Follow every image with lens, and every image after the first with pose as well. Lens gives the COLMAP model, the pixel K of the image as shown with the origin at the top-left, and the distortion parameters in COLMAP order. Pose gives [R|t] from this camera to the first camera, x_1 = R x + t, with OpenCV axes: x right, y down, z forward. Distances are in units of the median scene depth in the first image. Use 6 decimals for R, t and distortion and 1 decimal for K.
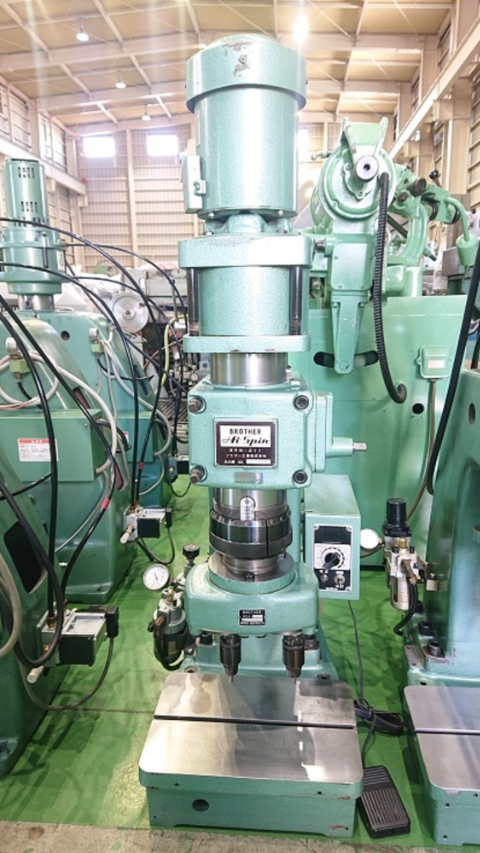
lens RADIAL K [[575.0, 0, 240.0], [0, 575.0, 426.5], [0, 0, 1]] dist [0.212239, -0.300955]
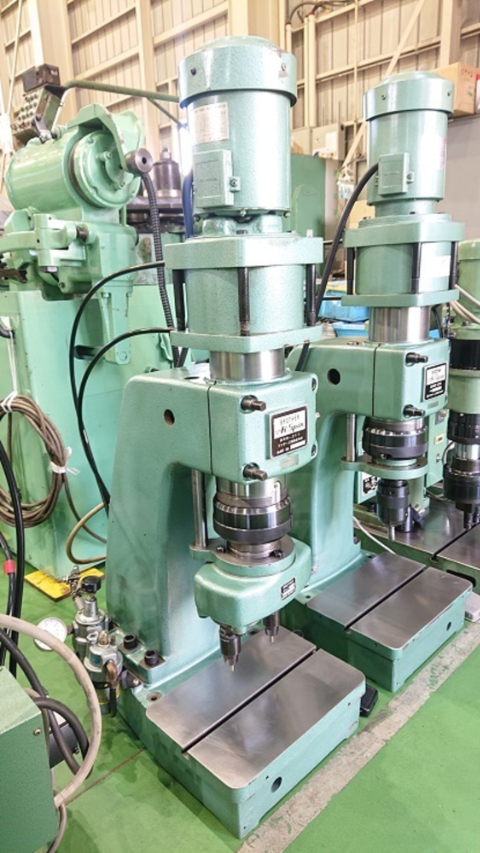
lens RADIAL K [[575.0, 0, 240.0], [0, 575.0, 426.5], [0, 0, 1]] dist [0.212239, -0.300955]
pose [[0.648981, -0.210600, 0.731075, -0.620813], [0.188815, 0.975445, 0.113383, -0.087506], [-0.737002, 0.064455, 0.672810, 0.257636]]
